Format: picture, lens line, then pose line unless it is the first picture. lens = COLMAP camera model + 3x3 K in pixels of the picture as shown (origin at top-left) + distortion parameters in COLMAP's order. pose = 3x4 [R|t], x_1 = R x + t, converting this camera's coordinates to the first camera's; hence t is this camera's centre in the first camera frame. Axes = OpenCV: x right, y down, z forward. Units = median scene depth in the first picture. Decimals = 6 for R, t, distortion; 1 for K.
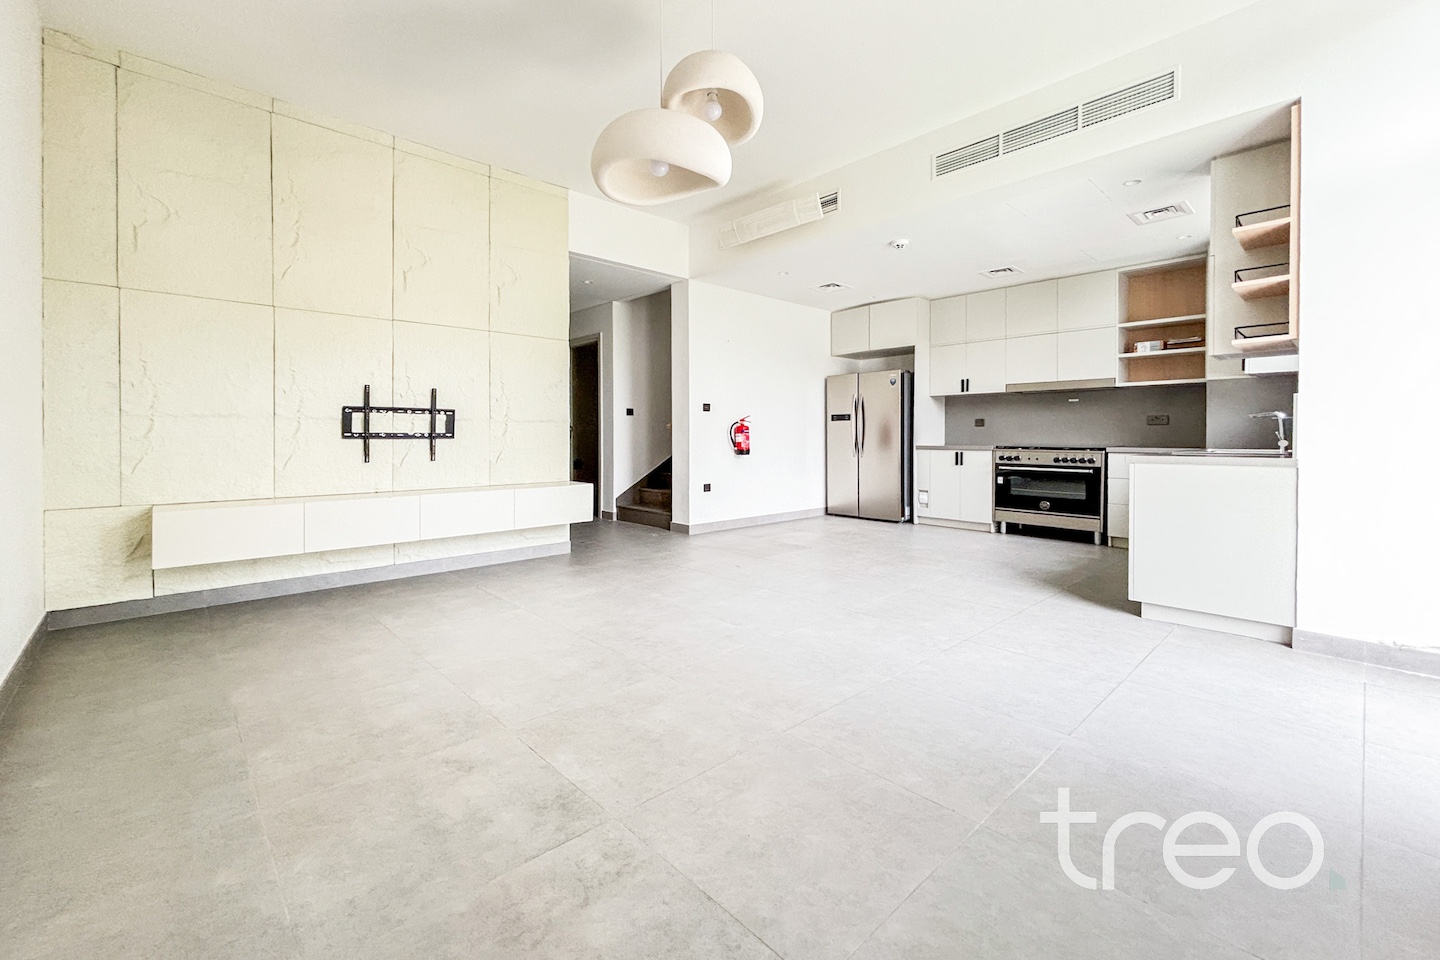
lens RADIAL K [[604.3, 0, 719.4], [0, 604.3, 474.9], [0, 0, 1]] dist [-0.000318, -0.000123]
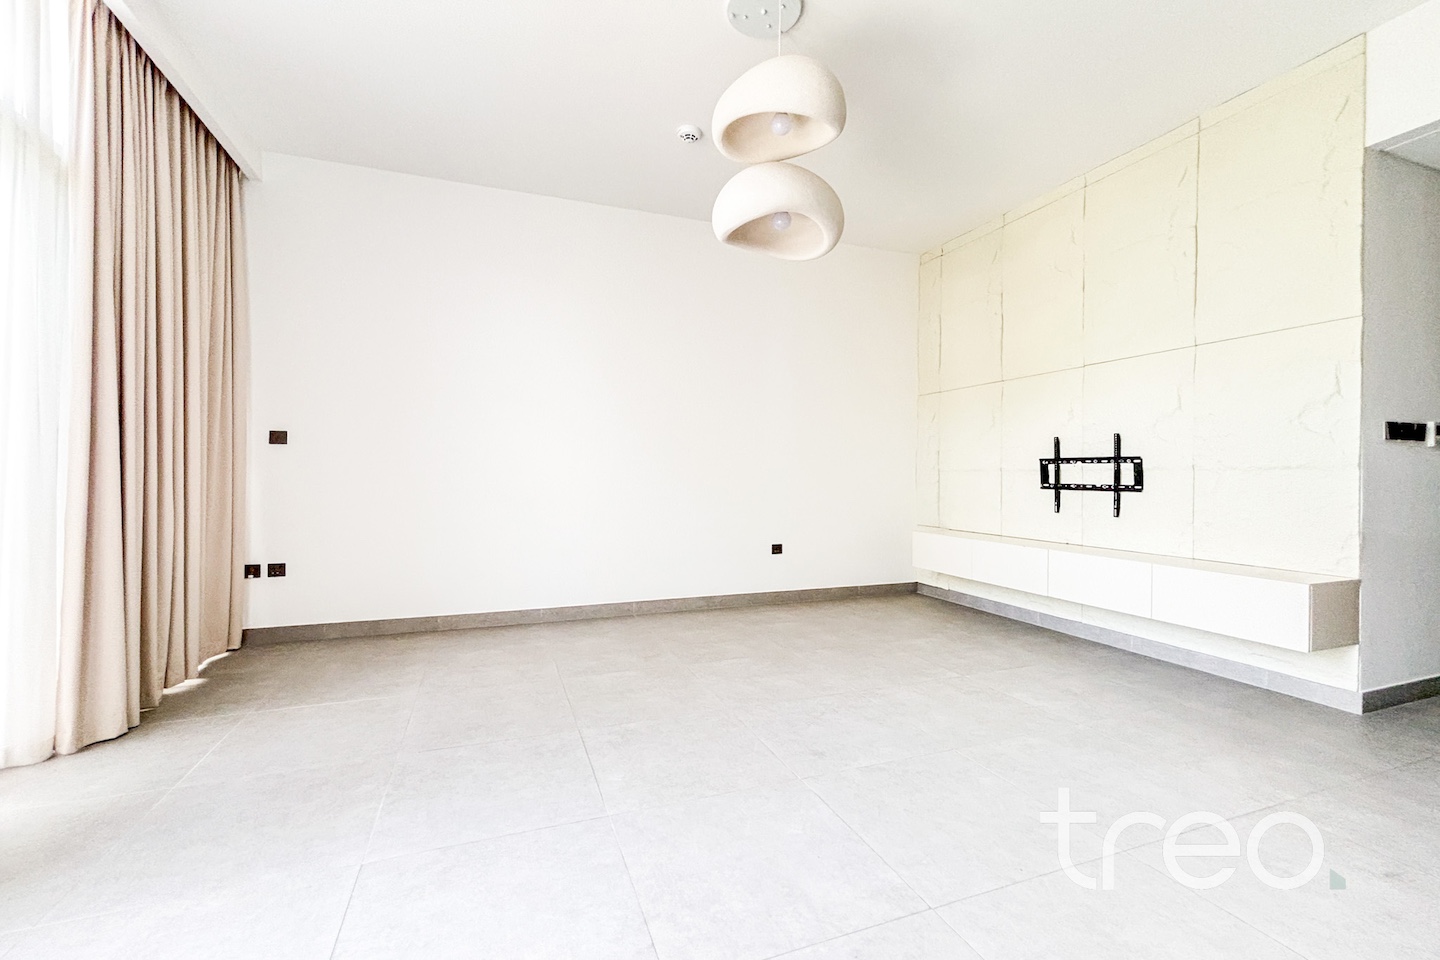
lens RADIAL K [[604.3, 0, 719.4], [0, 604.3, 474.9], [0, 0, 1]] dist [-0.000318, -0.000123]
pose [[-0.371844, -0.000938, -0.928295, 0.580313], [-0.069359, 0.997232, 0.026776, -0.072684], [0.925701, 0.074342, -0.370880, 0.856773]]
